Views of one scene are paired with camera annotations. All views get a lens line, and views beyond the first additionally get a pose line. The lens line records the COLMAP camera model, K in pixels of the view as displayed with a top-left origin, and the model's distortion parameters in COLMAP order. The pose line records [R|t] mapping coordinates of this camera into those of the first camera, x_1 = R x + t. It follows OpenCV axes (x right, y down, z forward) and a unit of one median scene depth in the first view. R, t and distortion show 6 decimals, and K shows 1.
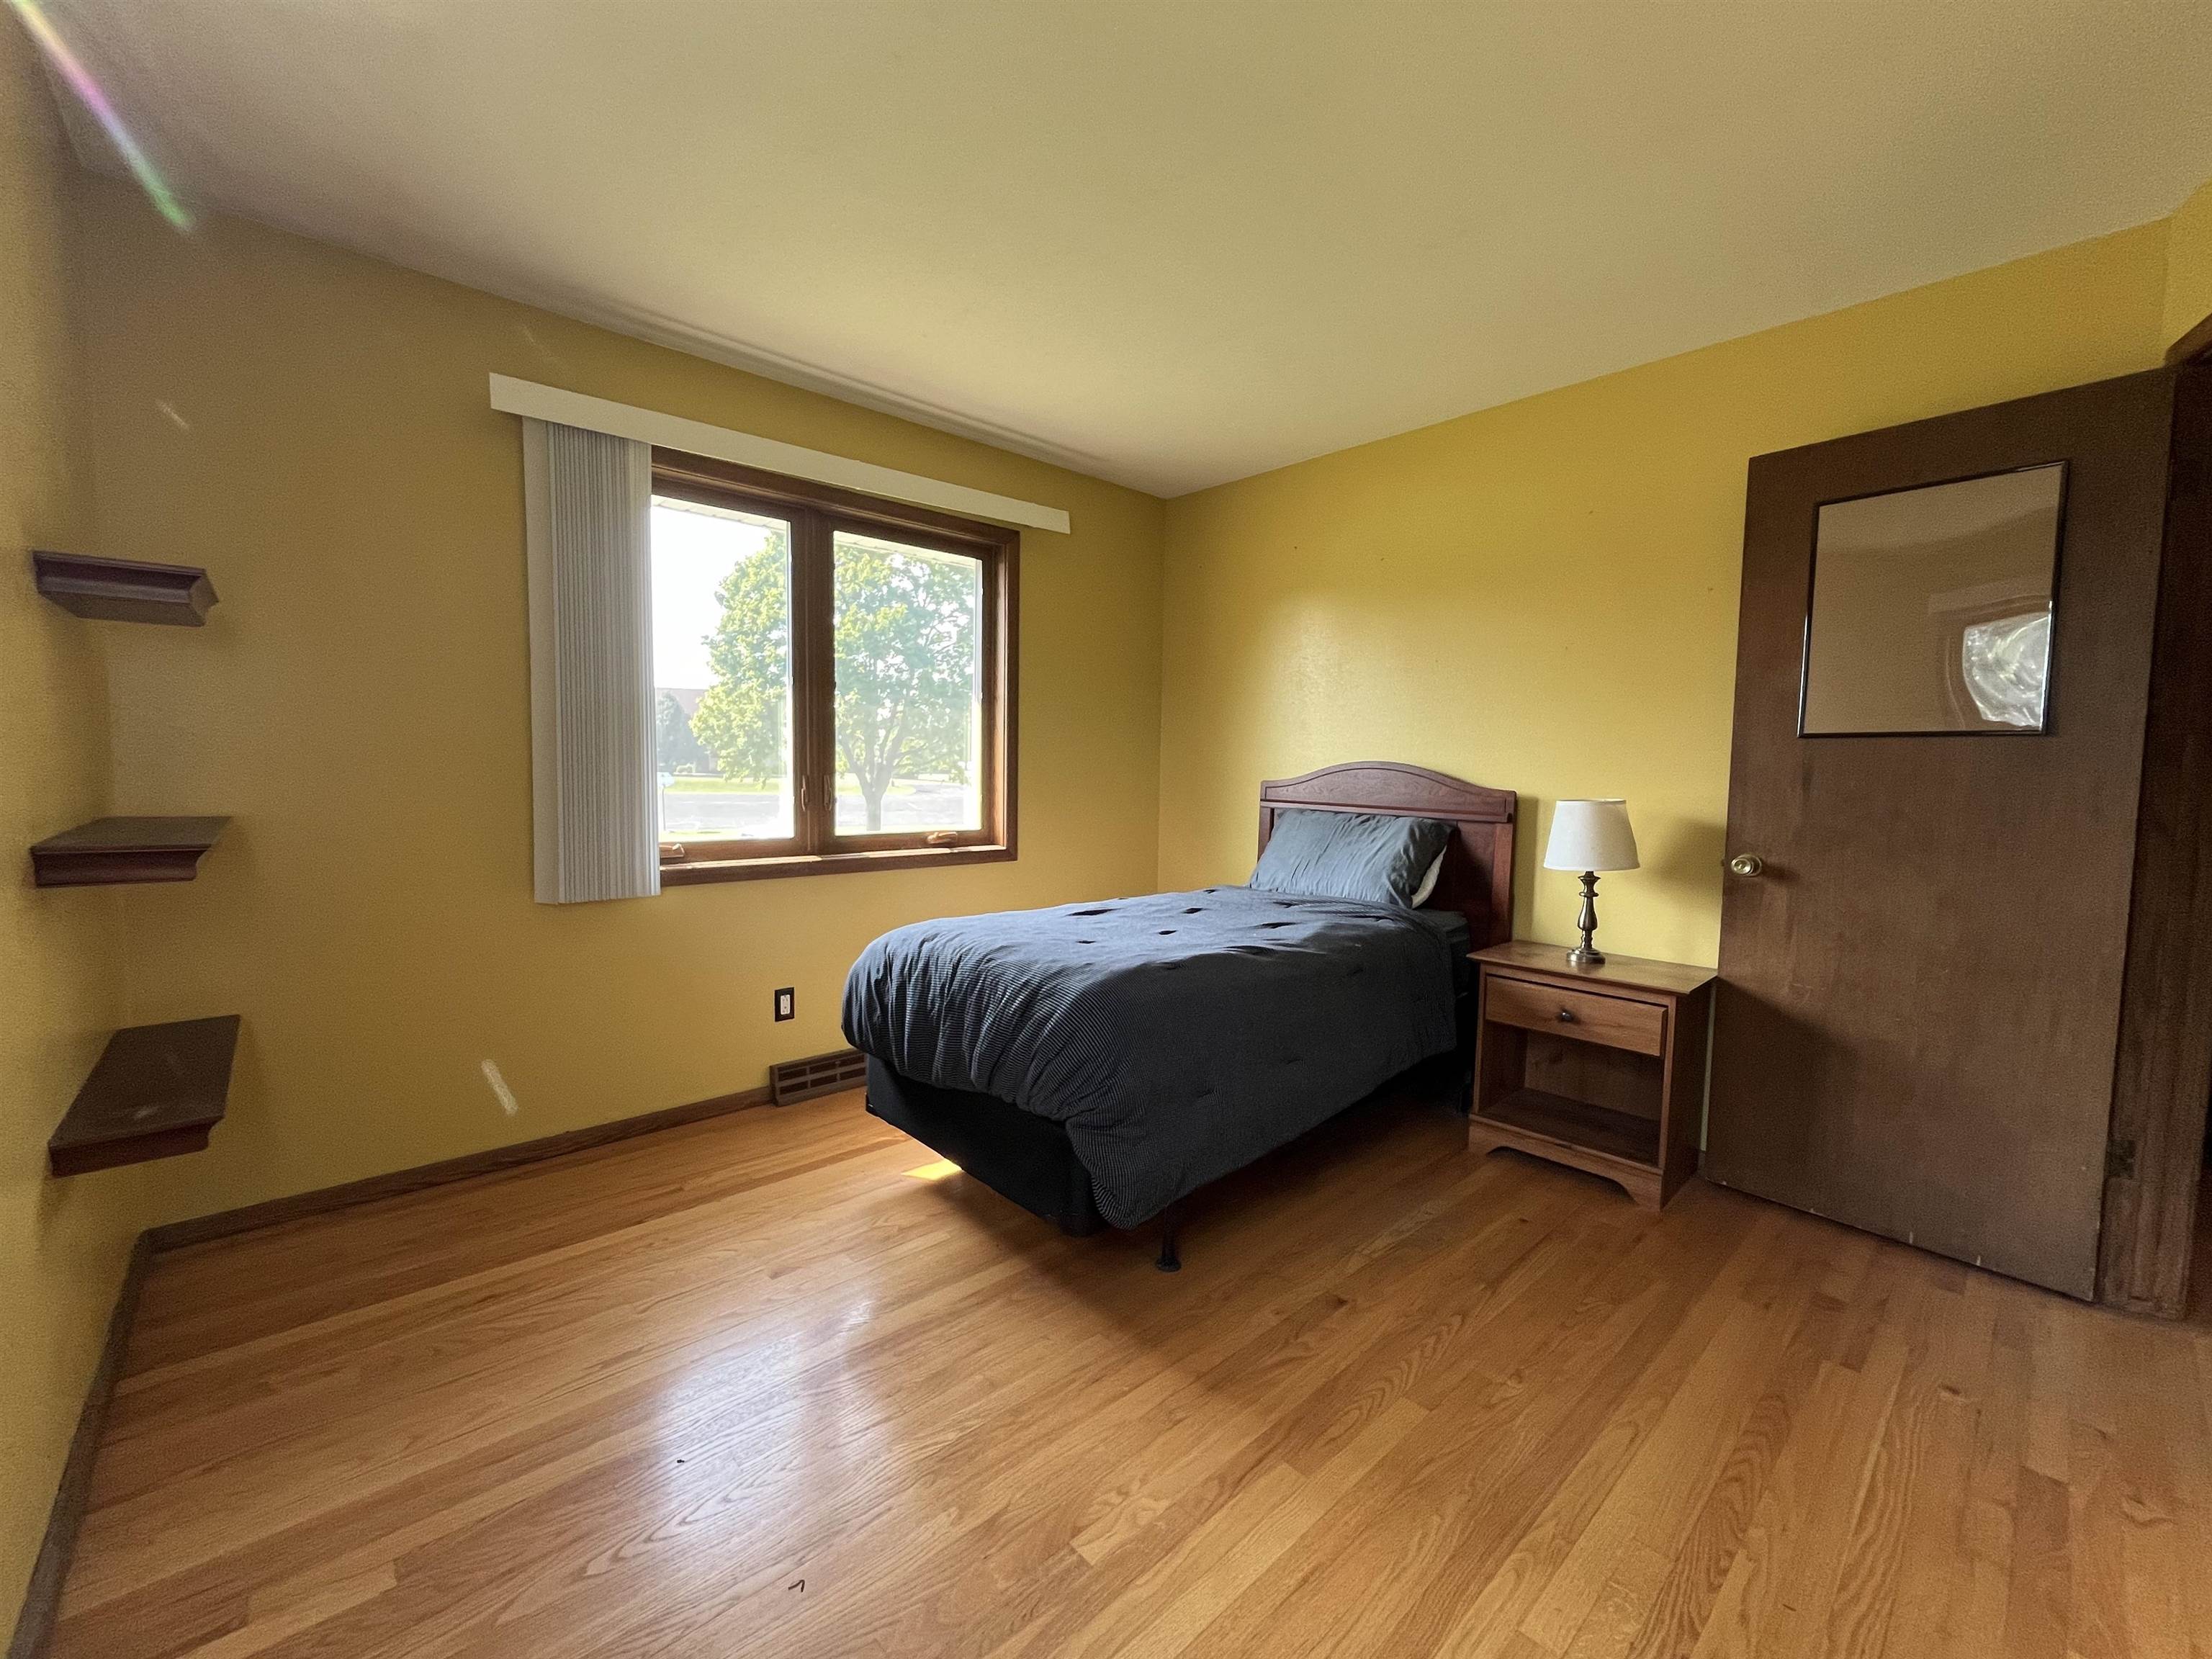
lens RADIAL K [[891.5, 0, 1097.4], [0, 891.5, 828.6], [0, 0, 1]] dist [-0.006219, -0.000069]
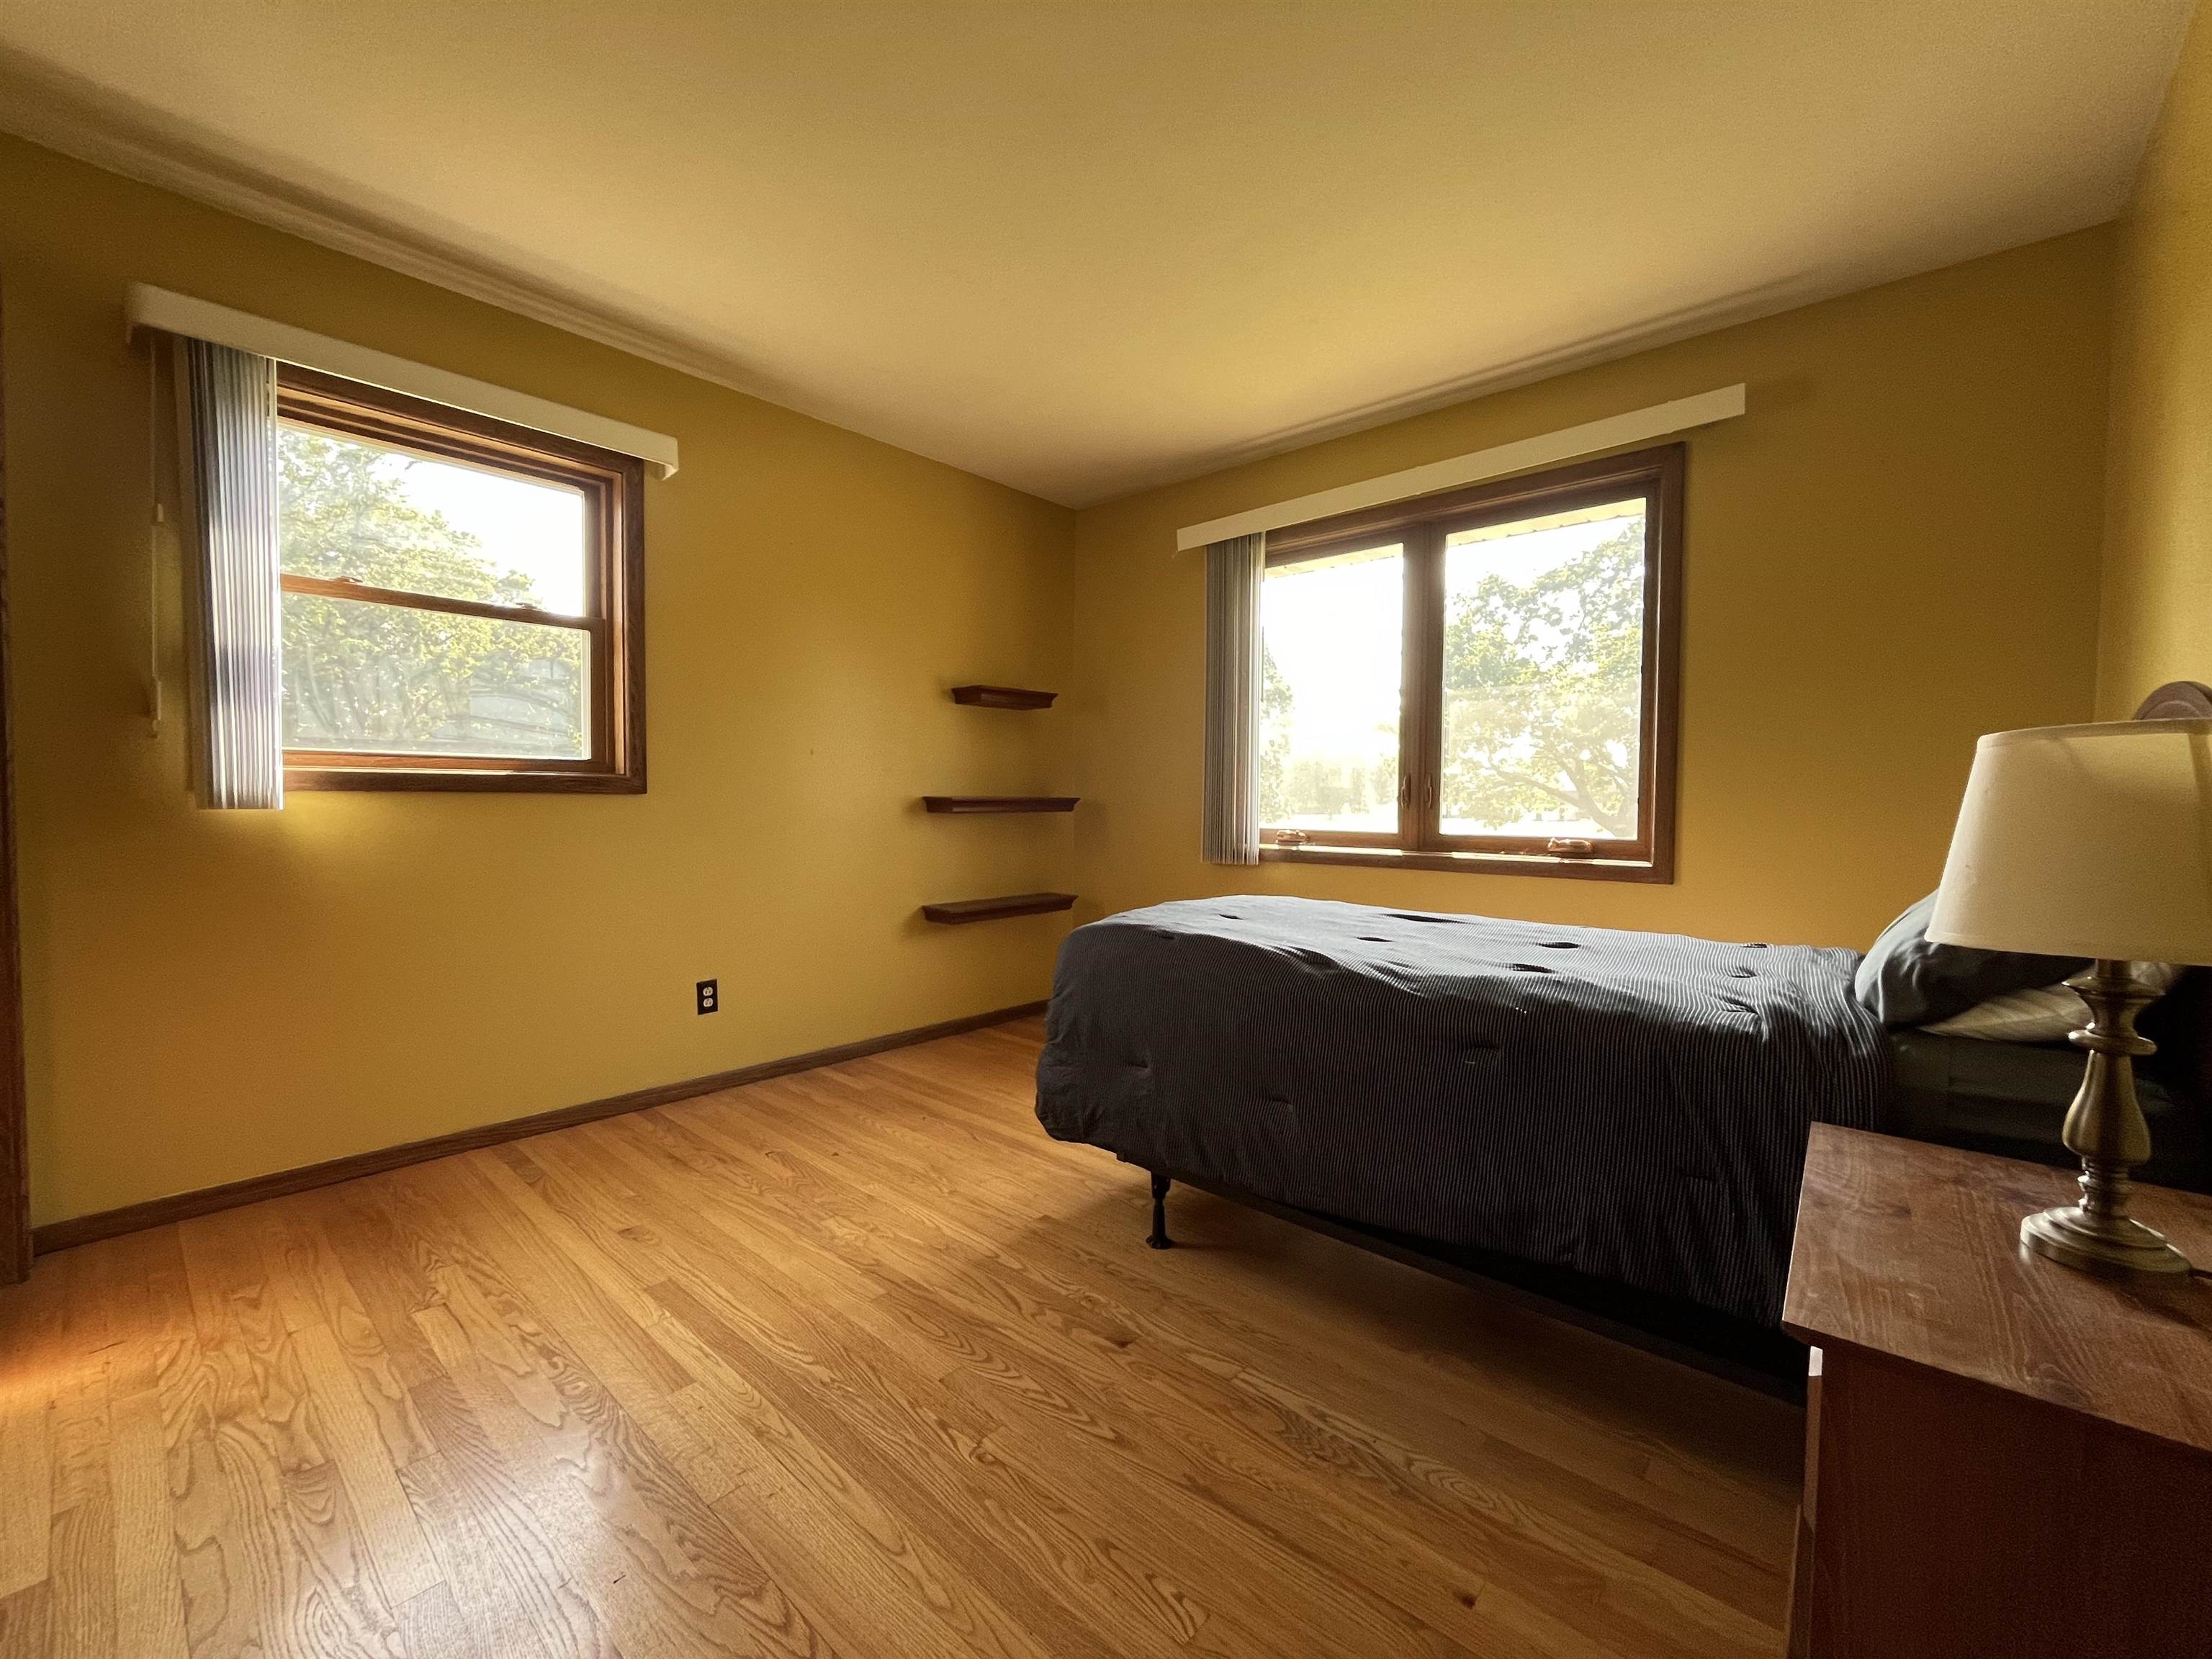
lens RADIAL K [[891.5, 0, 1107.8], [0, 891.5, 831.1], [0, 0, 1]] dist [-0.006219, -0.000069]
pose [[0.114824, 0.021416, -0.993155, 0.831627], [-0.072239, 0.997301, 0.013153, 0.022833], [0.990756, 0.070234, 0.116061, 0.638324]]
